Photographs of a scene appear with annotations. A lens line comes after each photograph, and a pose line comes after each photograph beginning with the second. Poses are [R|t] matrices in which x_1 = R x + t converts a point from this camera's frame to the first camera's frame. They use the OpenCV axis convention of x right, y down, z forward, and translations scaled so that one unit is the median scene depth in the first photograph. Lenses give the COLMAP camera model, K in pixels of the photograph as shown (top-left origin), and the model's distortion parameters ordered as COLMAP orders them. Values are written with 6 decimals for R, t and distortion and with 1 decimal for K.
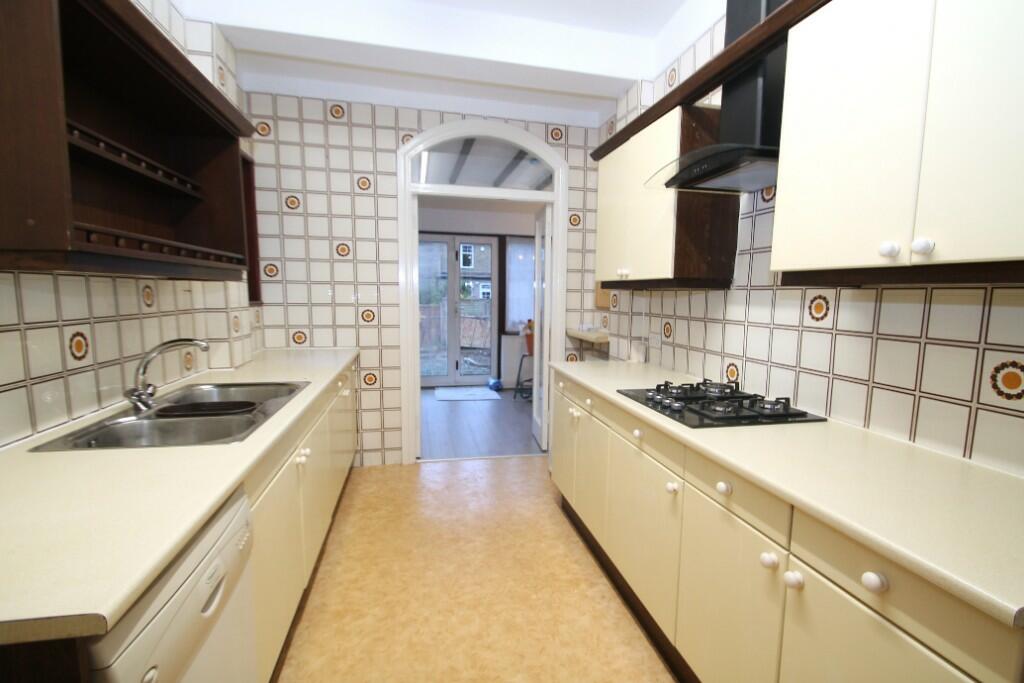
lens RADIAL K [[458.3, 0, 512.0], [0, 458.3, 341.5], [0, 0, 1]] dist [0.000179, 0.000008]
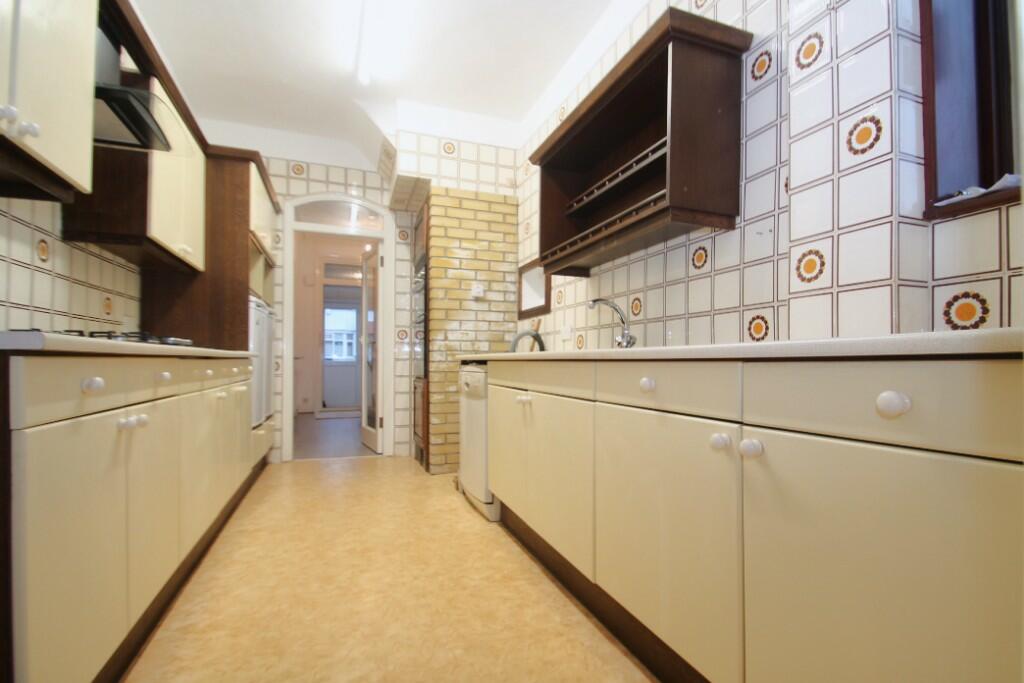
lens RADIAL K [[489.9, 0, 532.9], [0, 489.9, 341.5], [0, 0, 1]] dist [-0.000527, -0.000172]
pose [[-0.983501, -0.016604, -0.180138, -0.241504], [-0.027811, 0.997819, 0.059867, 0.030791], [0.178751, 0.063889, -0.981818, 2.097619]]
